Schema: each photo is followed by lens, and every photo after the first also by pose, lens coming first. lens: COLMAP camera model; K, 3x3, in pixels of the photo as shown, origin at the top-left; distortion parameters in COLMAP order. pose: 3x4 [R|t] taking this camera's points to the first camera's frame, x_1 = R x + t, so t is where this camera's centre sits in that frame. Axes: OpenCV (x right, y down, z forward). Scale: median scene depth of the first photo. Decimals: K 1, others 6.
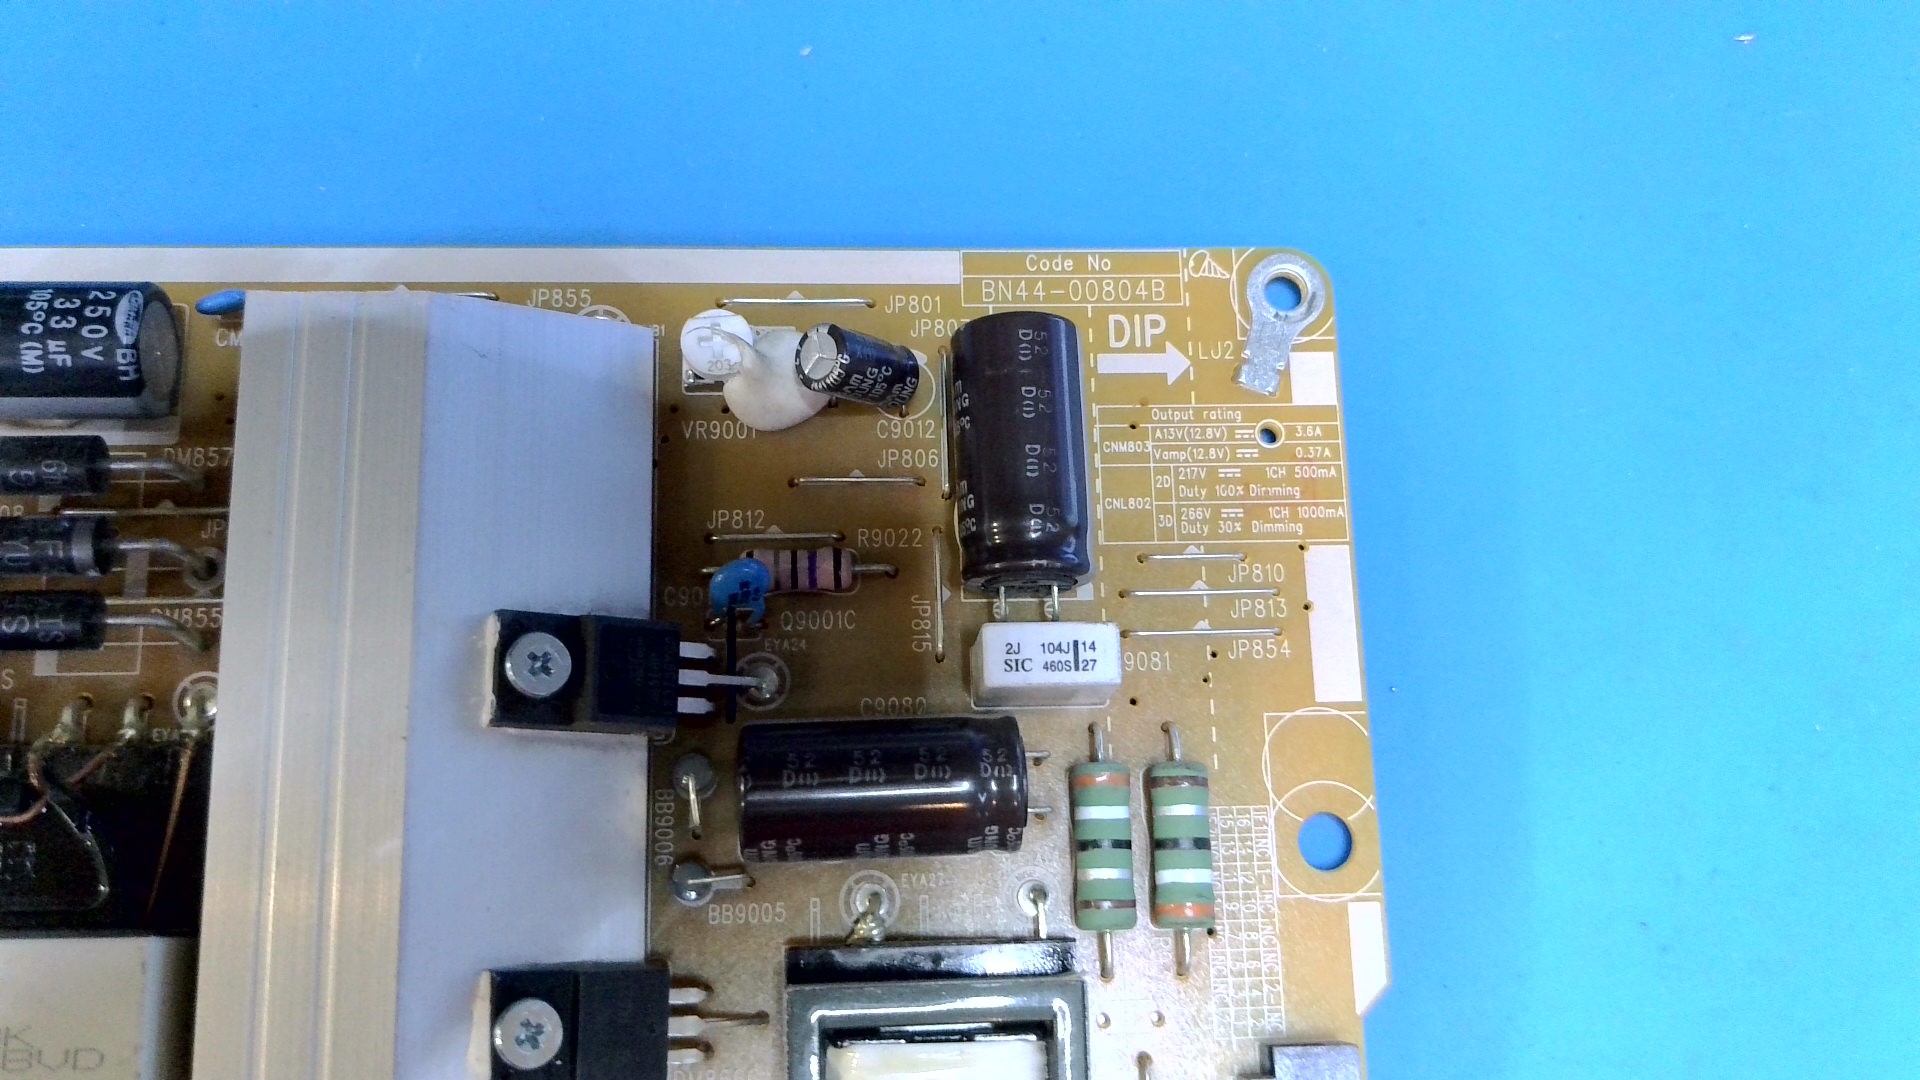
lens RADIAL K [[1617.7, 0, 953.6], [0, 1617.7, 549.6], [0, 0, 1]] dist [0.054657, -0.147364]
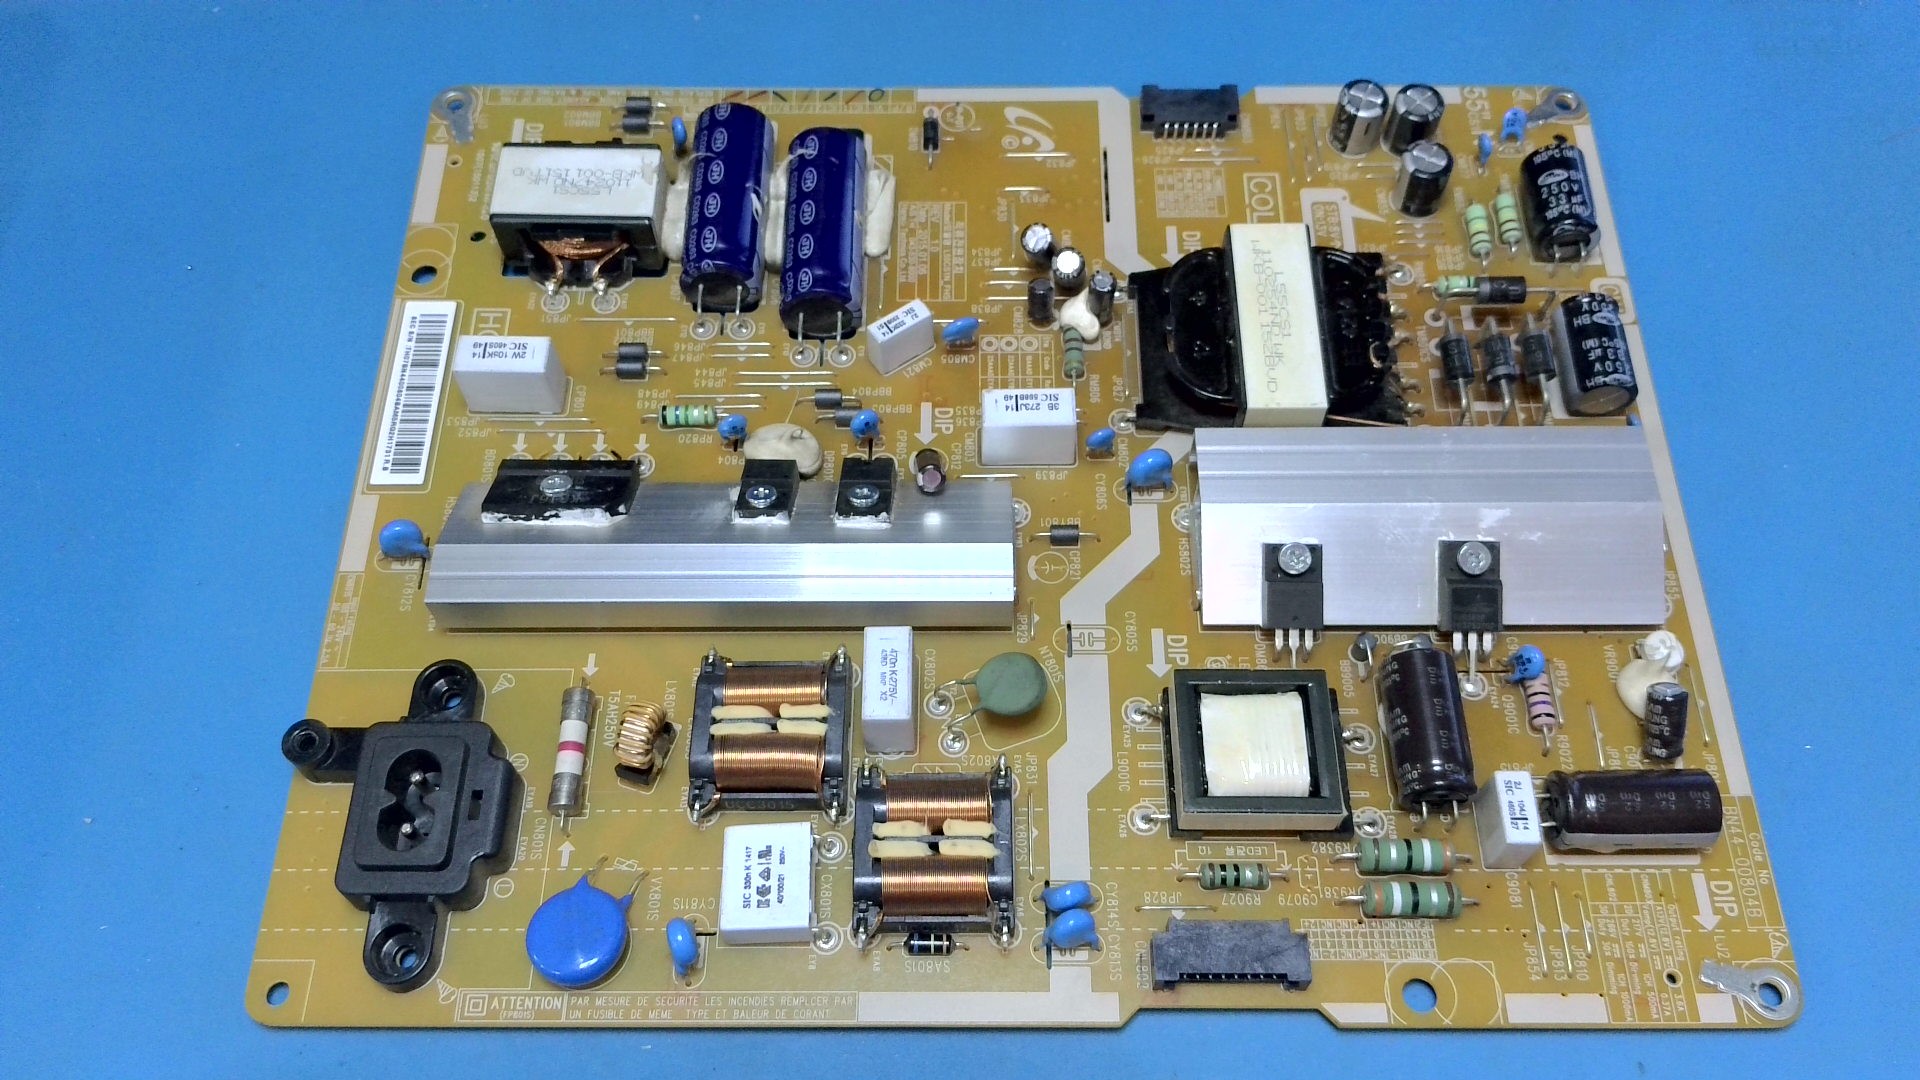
lens RADIAL K [[1617.7, 0, 953.6], [0, 1617.7, 549.6], [0, 0, 1]] dist [0.054657, -0.147364]
pose [[-0.031298, 0.841107, -0.539963, 0.758342], [-0.970191, 0.104320, 0.218738, 0.230794], [0.240311, 0.530713, 0.812769, -0.714576]]
